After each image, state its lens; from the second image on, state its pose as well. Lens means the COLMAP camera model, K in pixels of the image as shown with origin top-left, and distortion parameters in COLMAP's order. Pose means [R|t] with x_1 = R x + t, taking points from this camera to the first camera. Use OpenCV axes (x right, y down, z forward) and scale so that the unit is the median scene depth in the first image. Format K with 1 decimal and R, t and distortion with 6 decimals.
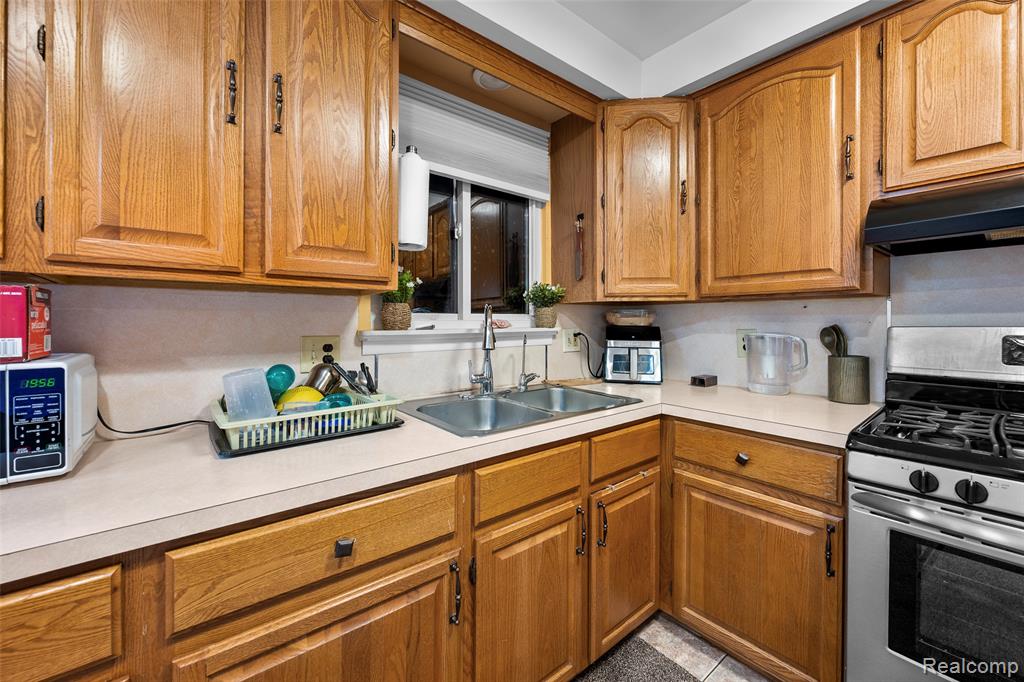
lens RADIAL K [[416.6, 0, 514.6], [0, 416.6, 323.1], [0, 0, 1]] dist [-0.003032, -0.000095]
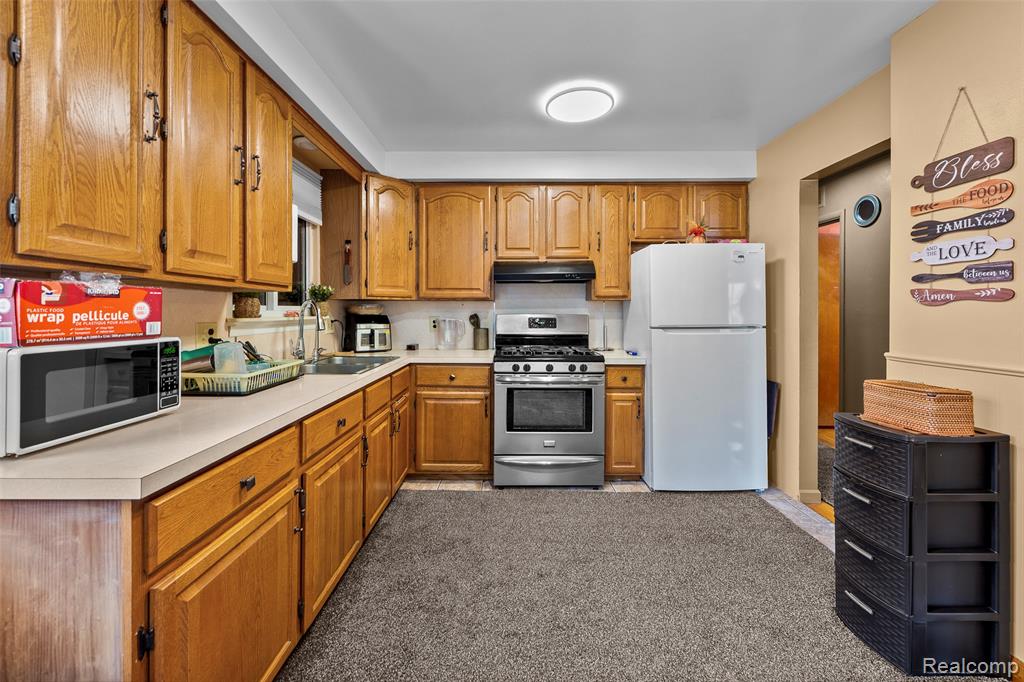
lens RADIAL K [[415.6, 0, 510.8], [0, 415.6, 307.9], [0, 0, 1]] dist [0.001076, 0.000187]
pose [[0.635831, 0.009956, 0.771764, -0.787794], [0.000491, 0.999911, -0.013304, 0.002748], [-0.771828, 0.008838, 0.635770, -0.505171]]
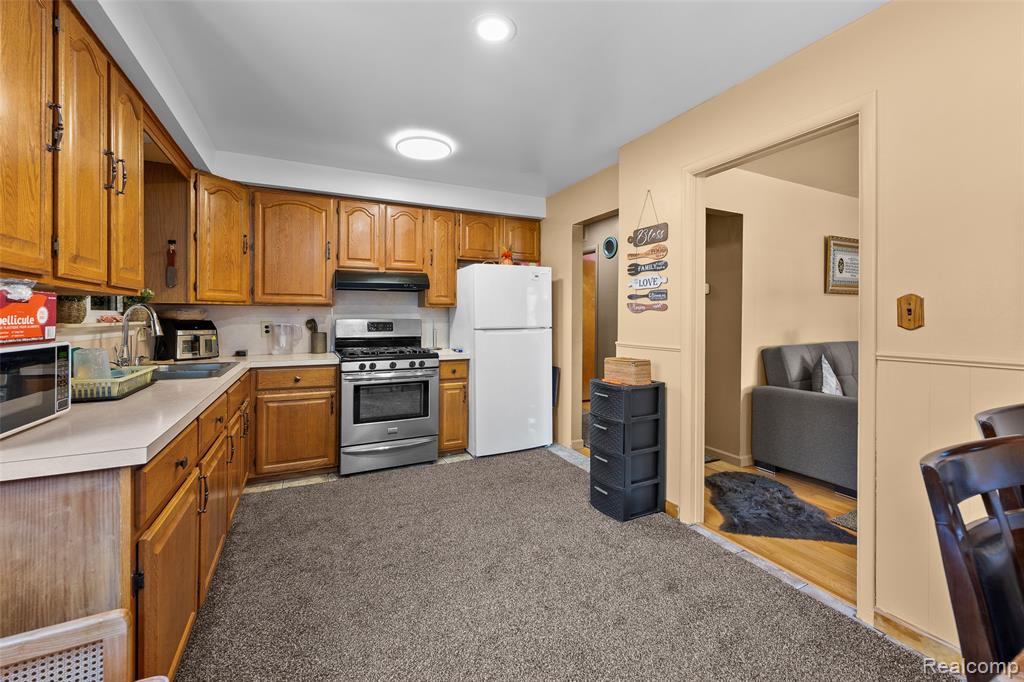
lens RADIAL K [[415.6, 0, 510.8], [0, 415.6, 307.9], [0, 0, 1]] dist [0.001076, 0.000187]
pose [[0.223211, 0.023444, 0.974488, -1.199284], [0.002299, 0.999695, -0.024577, 0.004349], [-0.974767, 0.007726, 0.223090, -0.531763]]
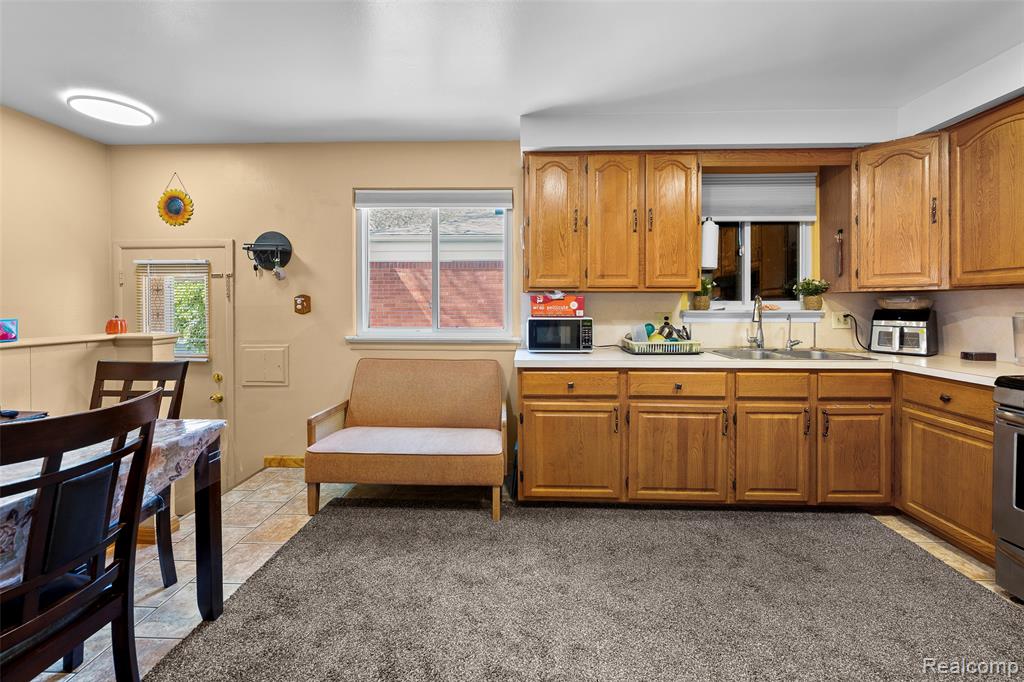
lens RADIAL K [[424.1, 0, 512.0], [0, 424.1, 304.3], [0, 0, 1]] dist [0.001984, 0.000454]
pose [[0.752697, -0.001890, -0.658364, 0.337976], [-0.003743, 0.999967, -0.007150, 0.007178], [0.658356, 0.007846, 0.752666, -1.019260]]
